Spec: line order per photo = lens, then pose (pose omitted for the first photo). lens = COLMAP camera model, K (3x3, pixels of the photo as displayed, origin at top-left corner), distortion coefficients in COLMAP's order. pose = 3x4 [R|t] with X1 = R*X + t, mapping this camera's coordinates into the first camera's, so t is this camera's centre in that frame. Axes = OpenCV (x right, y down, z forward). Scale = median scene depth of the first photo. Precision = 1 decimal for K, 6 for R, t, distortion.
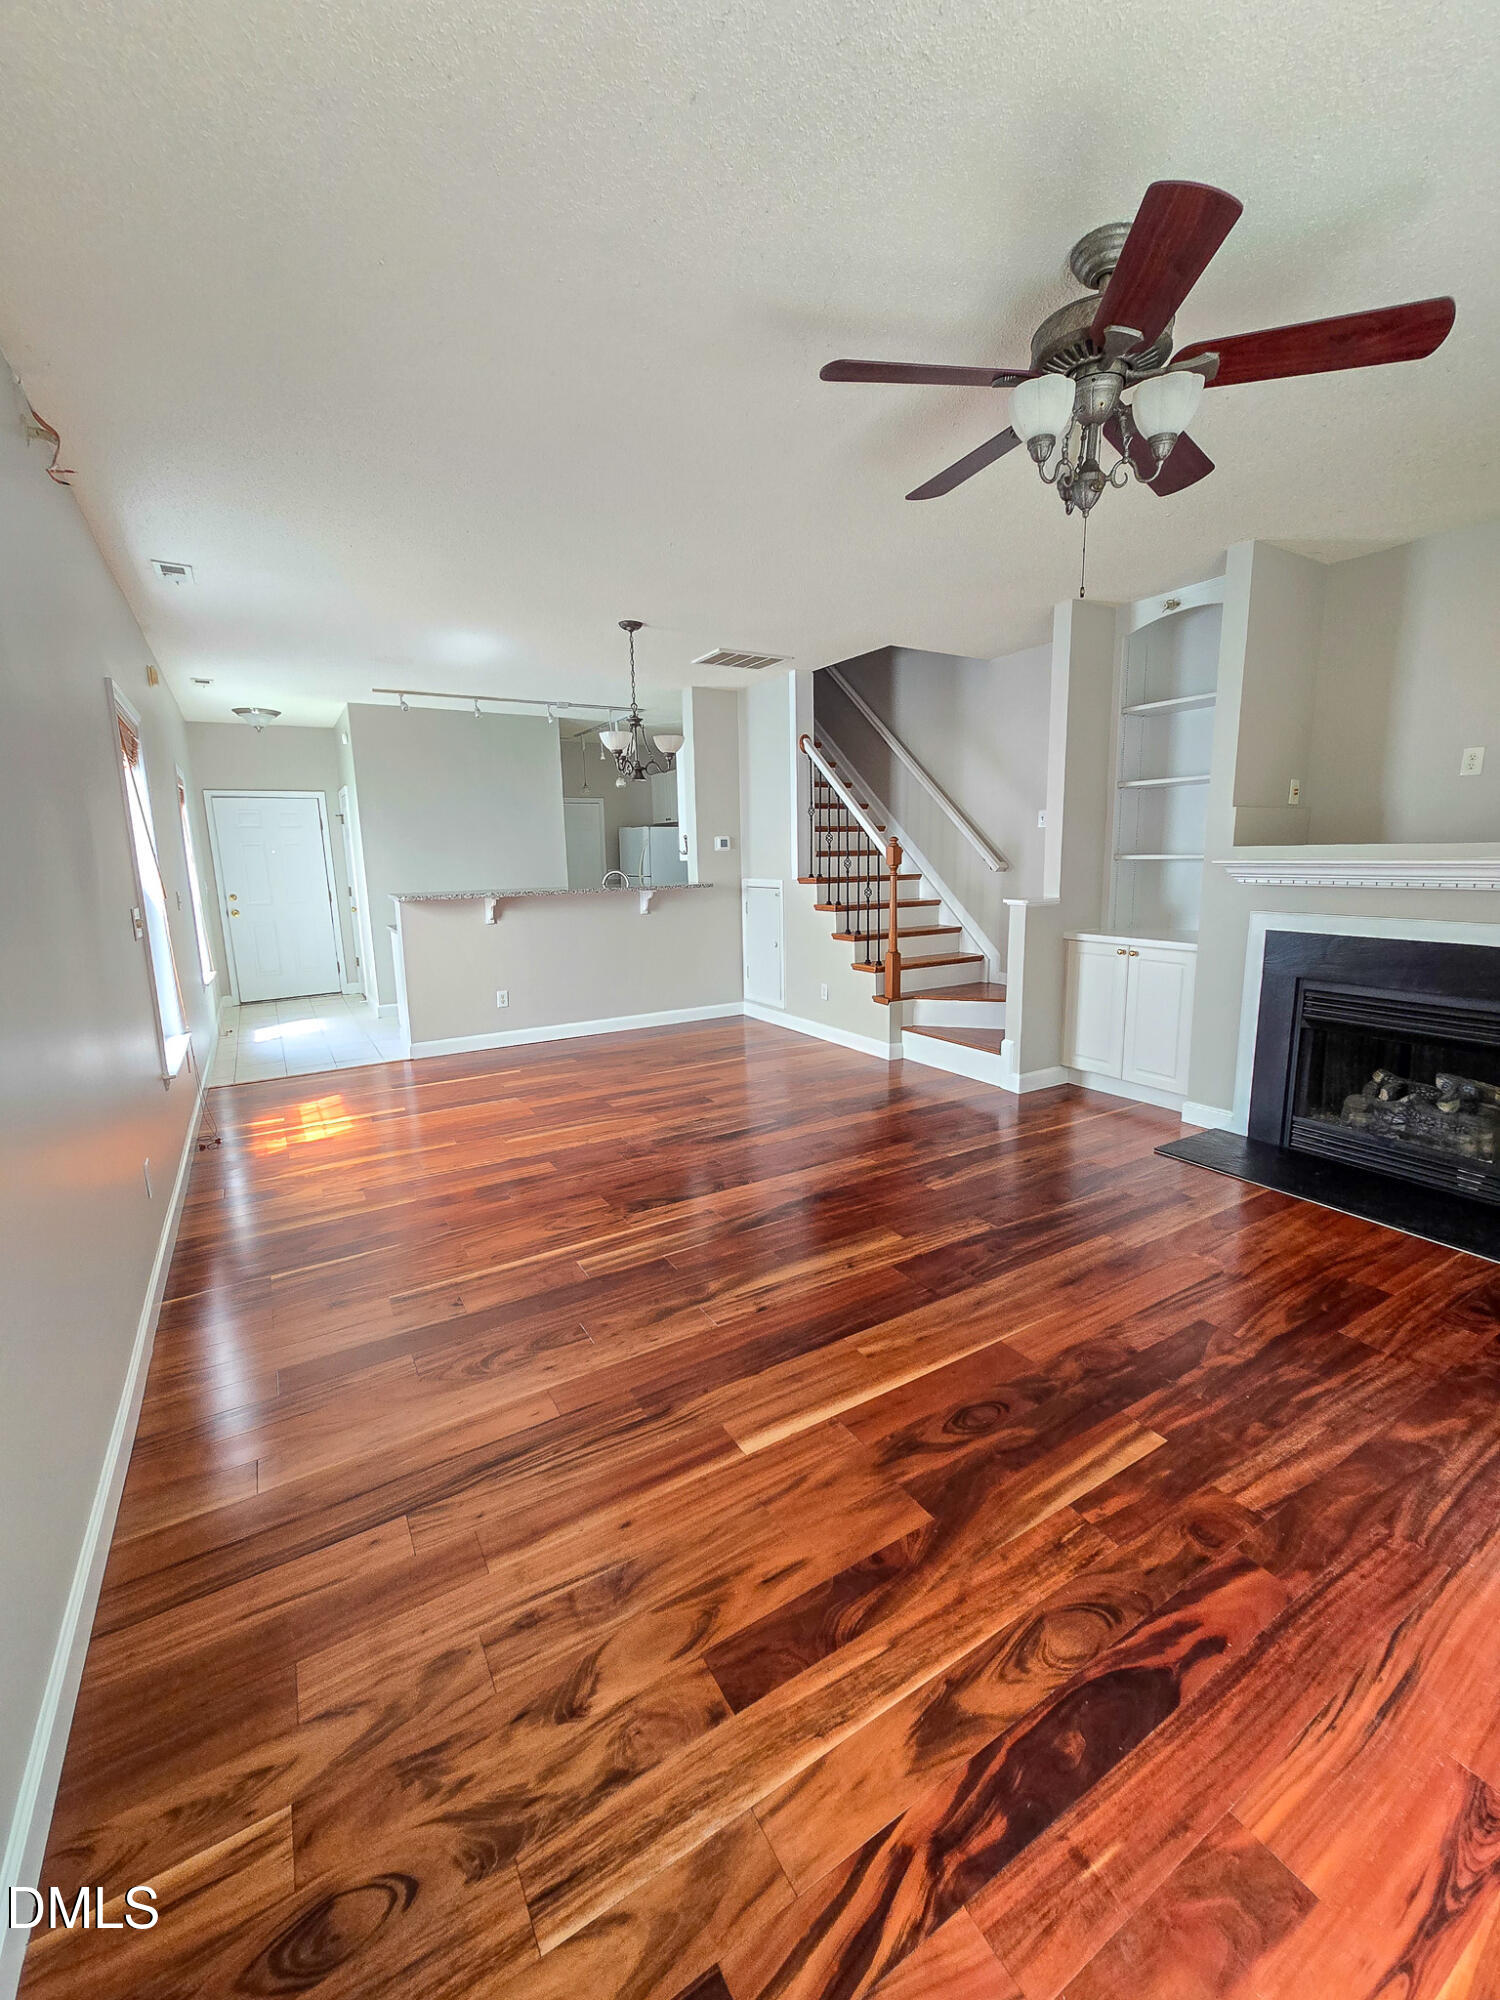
lens RADIAL K [[818.1, 0, 761.0], [0, 818.1, 994.9], [0, 0, 1]] dist [-0.002187, -0.000434]
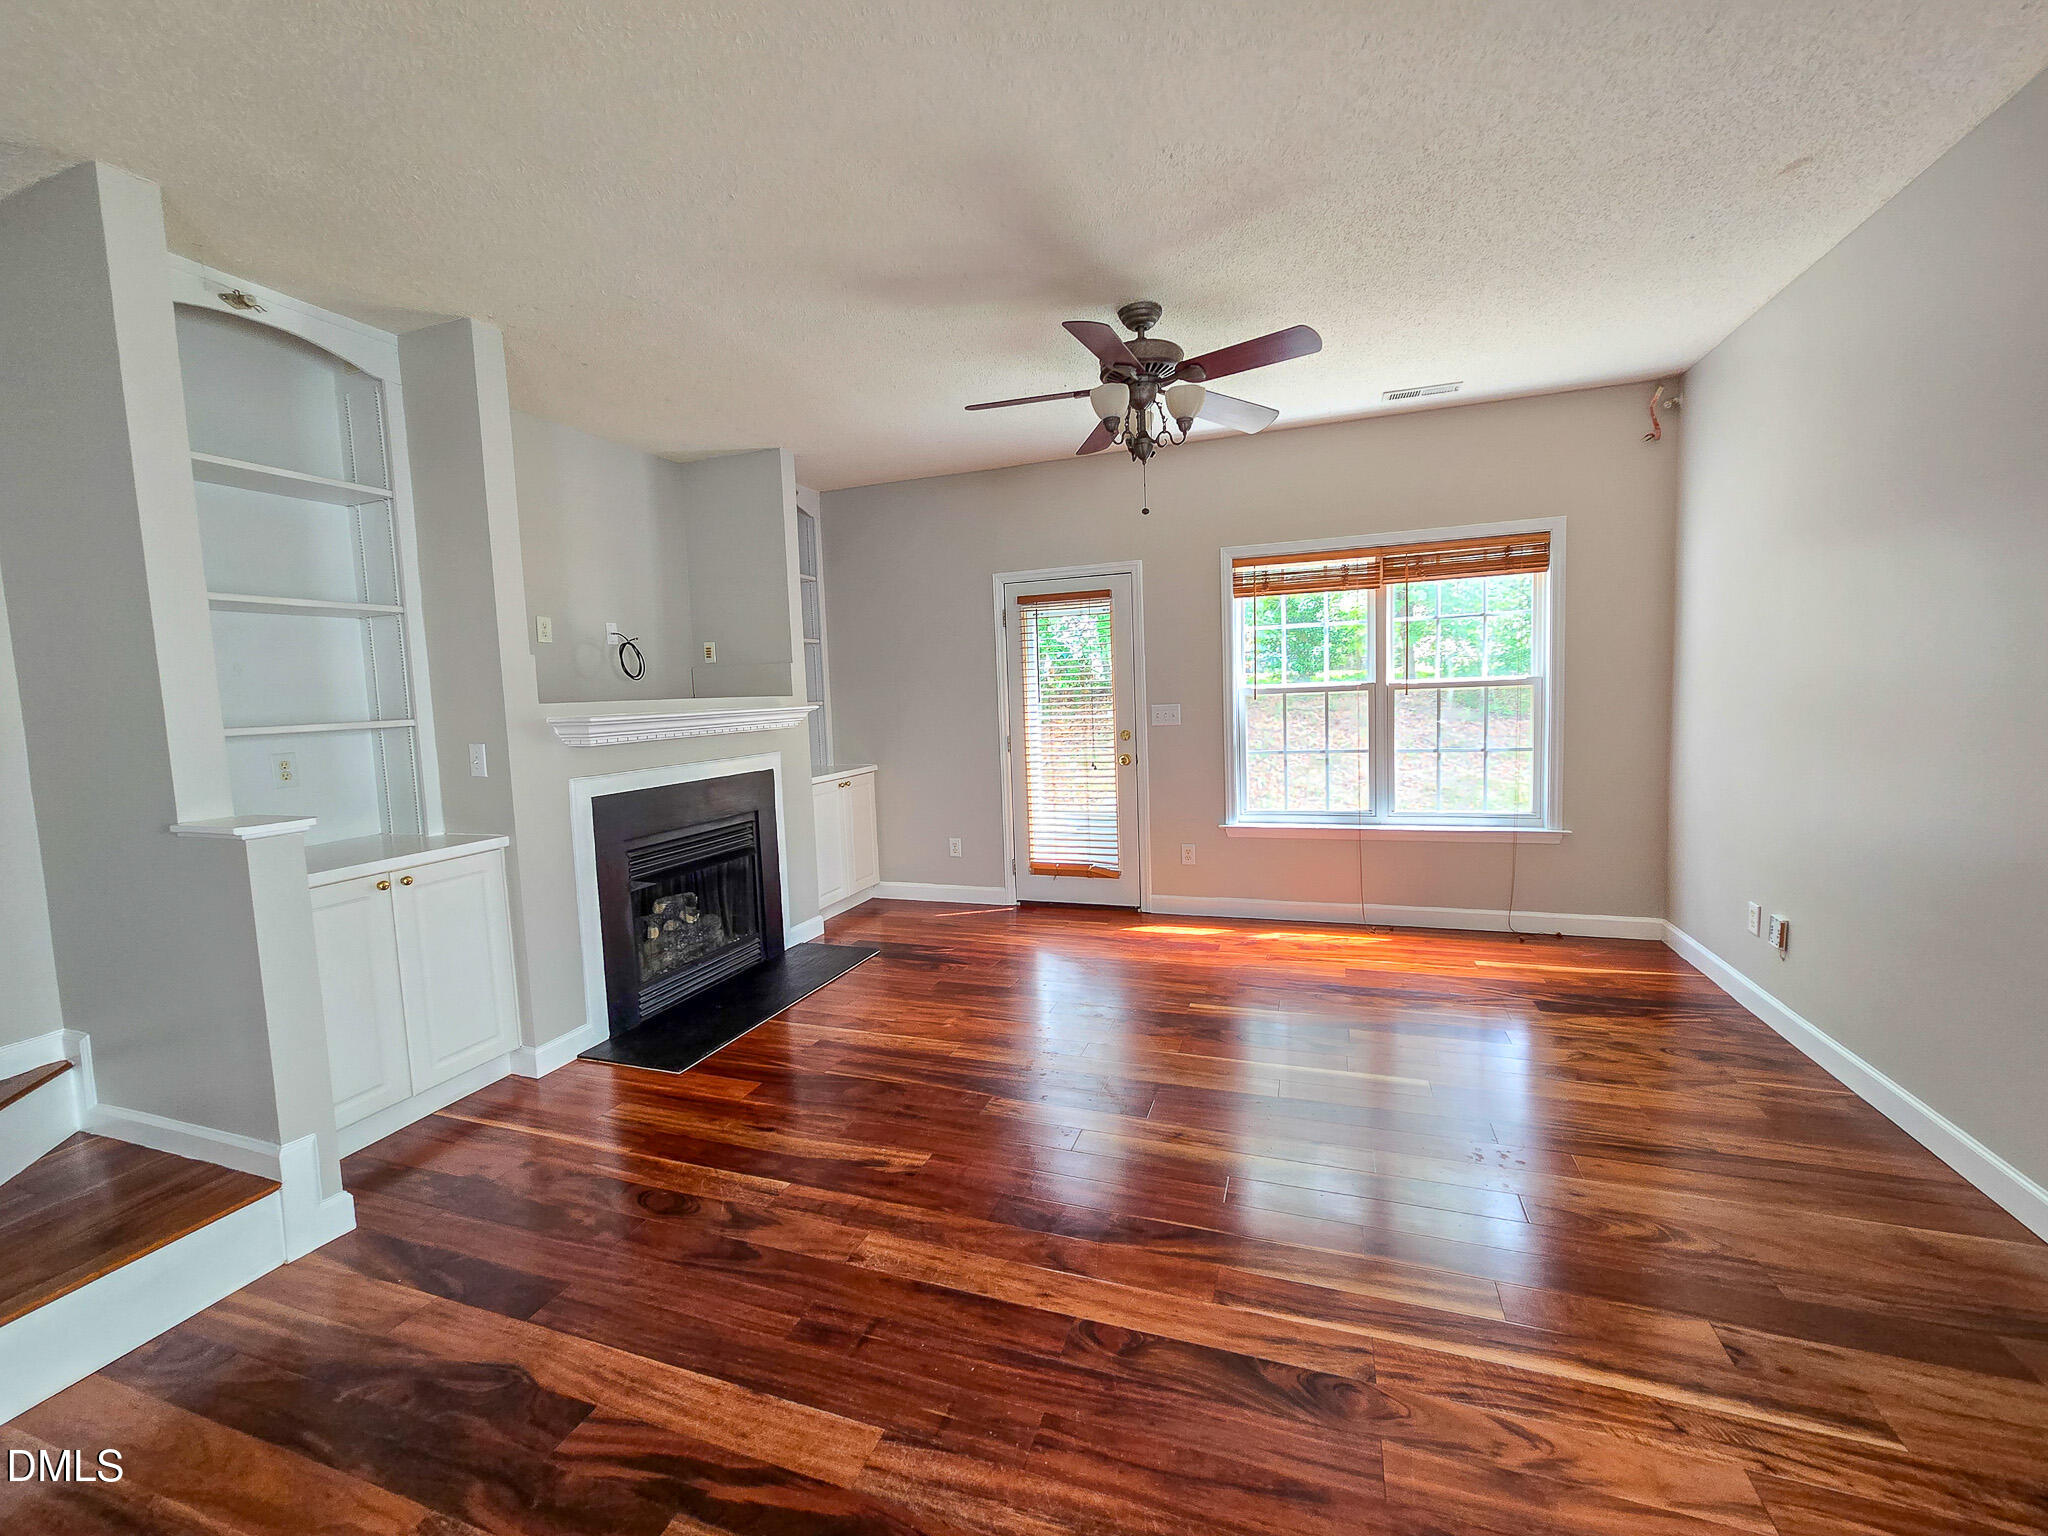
lens RADIAL K [[839.9, 0, 1017.2], [0, 839.9, 760.7], [0, 0, 1]] dist [-0.000415, 0.000852]
pose [[-0.625219, -0.022574, 0.780123, -0.324496], [0.183193, 0.967410, 0.174811, -0.170042], [-0.758645, 0.252208, -0.600707, 1.054637]]
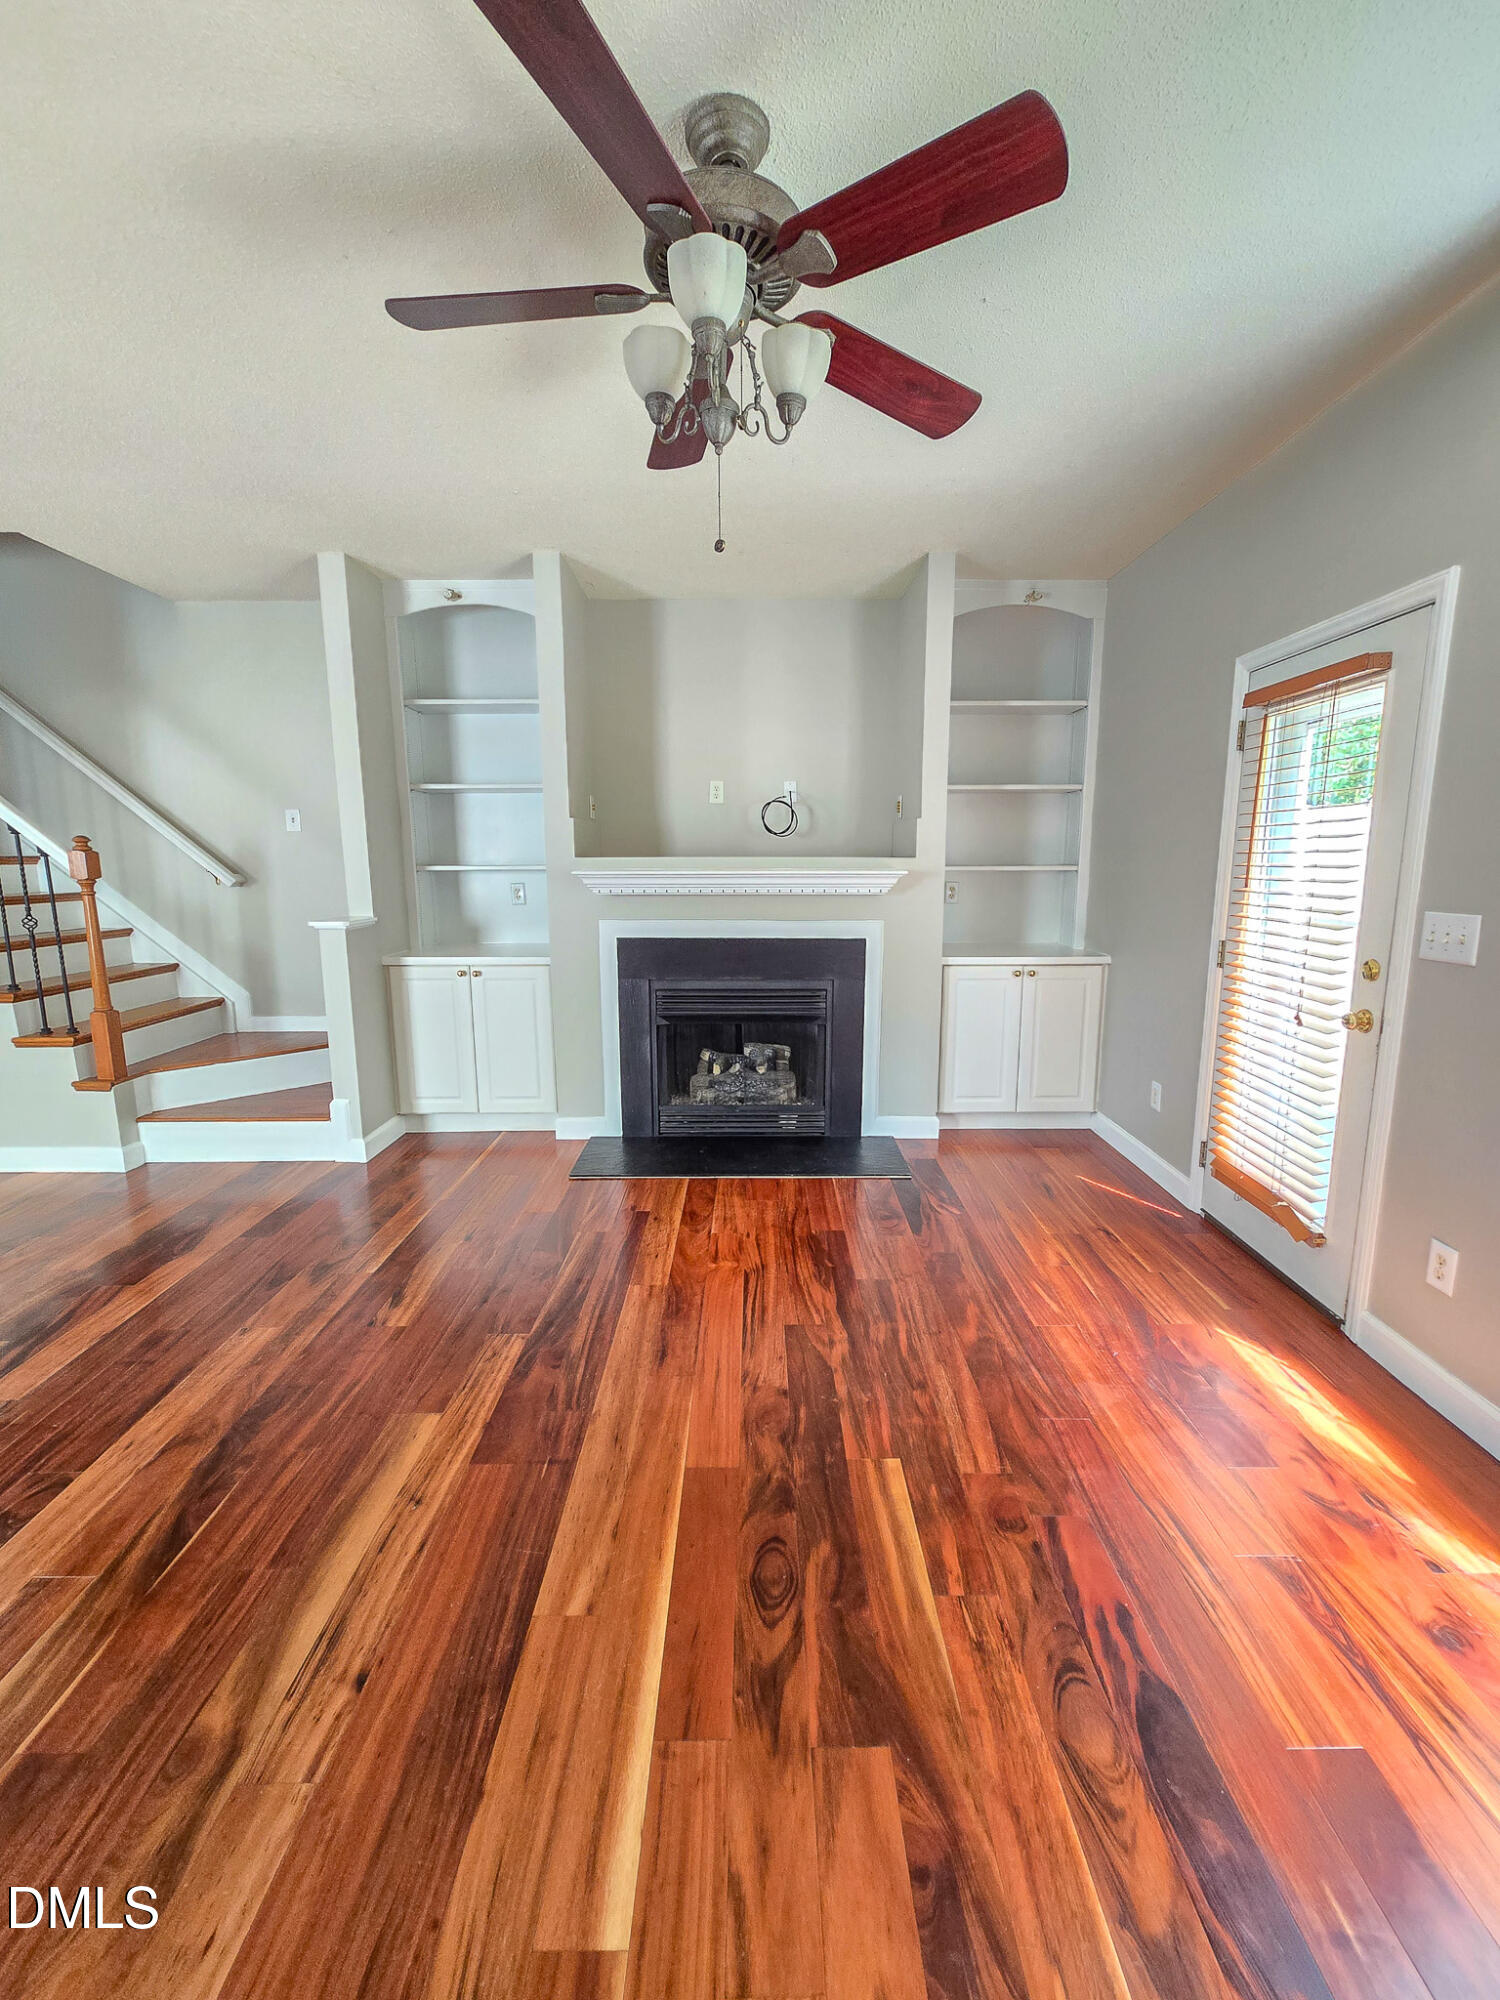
lens RADIAL K [[818.1, 0, 761.0], [0, 818.1, 994.9], [0, 0, 1]] dist [-0.002187, -0.000434]
pose [[0.513590, -0.126212, 0.848702, -0.163512], [0.139176, 0.988278, 0.062747, -0.042076], [-0.846673, 0.085893, 0.525135, 0.268775]]
